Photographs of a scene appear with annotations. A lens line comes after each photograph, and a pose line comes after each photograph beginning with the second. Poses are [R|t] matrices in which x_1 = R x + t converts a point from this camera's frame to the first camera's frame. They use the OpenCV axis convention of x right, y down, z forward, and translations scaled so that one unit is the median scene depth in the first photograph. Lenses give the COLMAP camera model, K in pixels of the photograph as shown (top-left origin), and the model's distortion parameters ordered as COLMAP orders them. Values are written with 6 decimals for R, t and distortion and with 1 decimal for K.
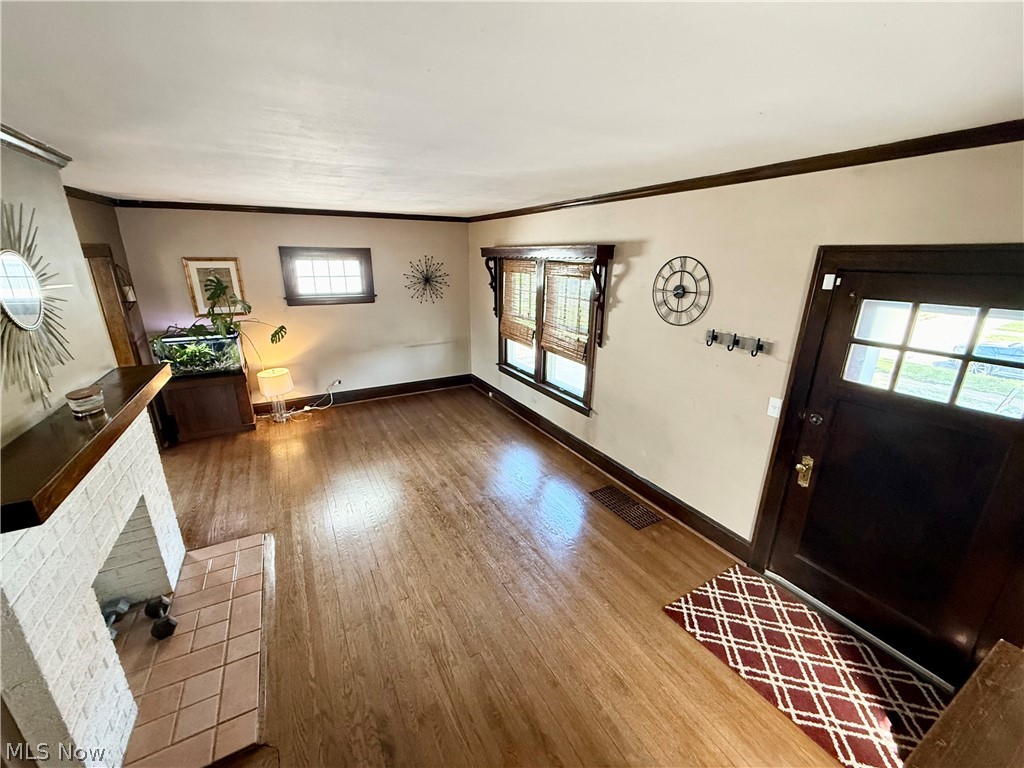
lens RADIAL K [[406.5, 0, 508.9], [0, 406.5, 384.1], [0, 0, 1]] dist [-0.000641, -0.000178]
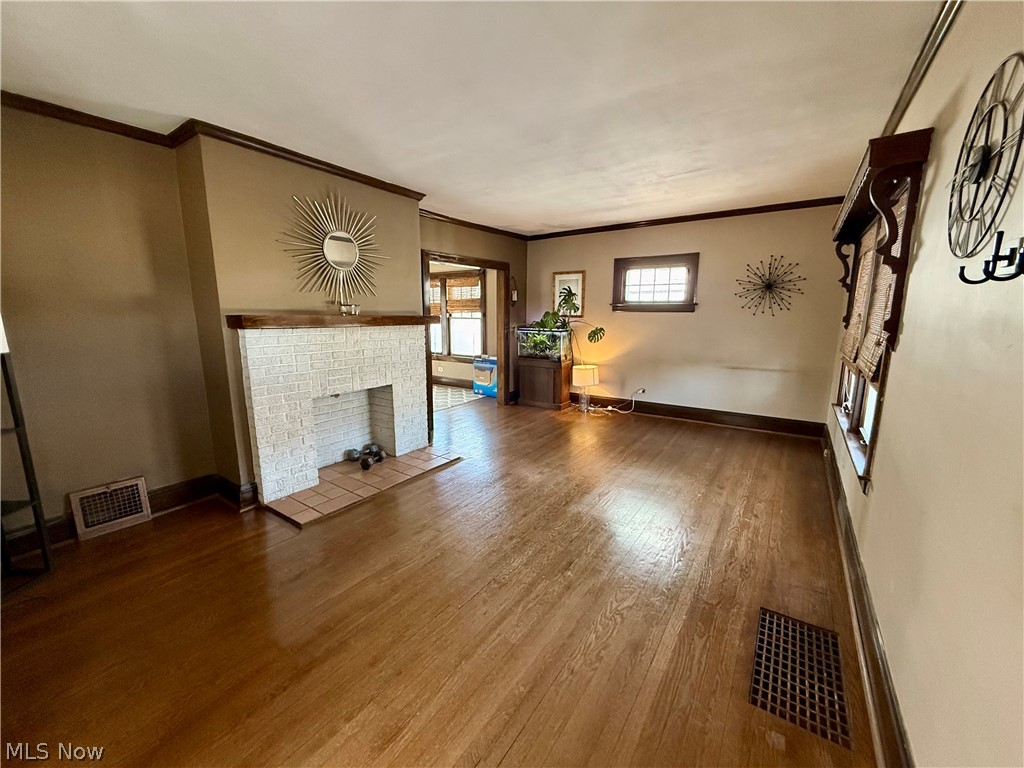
lens RADIAL K [[406.5, 0, 508.9], [0, 406.5, 384.1], [0, 0, 1]] dist [-0.000641, -0.000178]
pose [[0.438327, 0.147317, -0.886661, 0.469944], [-0.269027, 0.962755, 0.026965, 0.060258], [0.857609, 0.226716, 0.461634, 0.398683]]
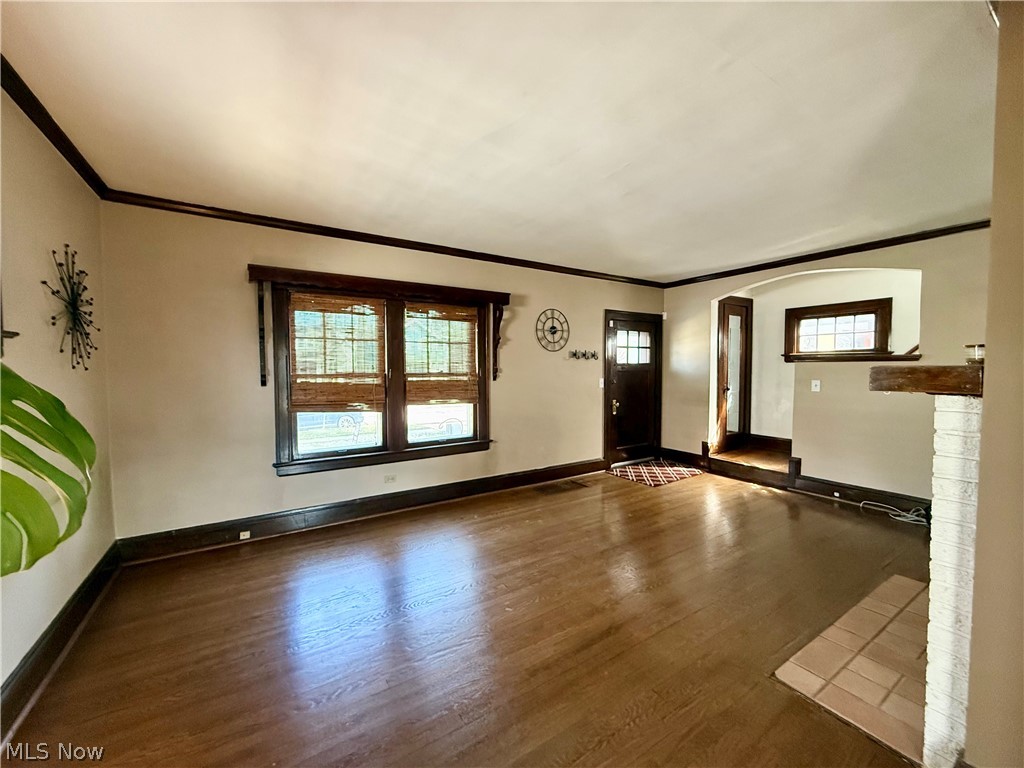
lens RADIAL K [[406.5, 0, 508.9], [0, 406.5, 384.1], [0, 0, 1]] dist [-0.000641, -0.000178]
pose [[-0.062366, -0.047786, 0.996909, -0.936396], [0.305273, 0.950068, 0.064638, -0.145567], [-0.950220, 0.308361, -0.044664, 1.037426]]
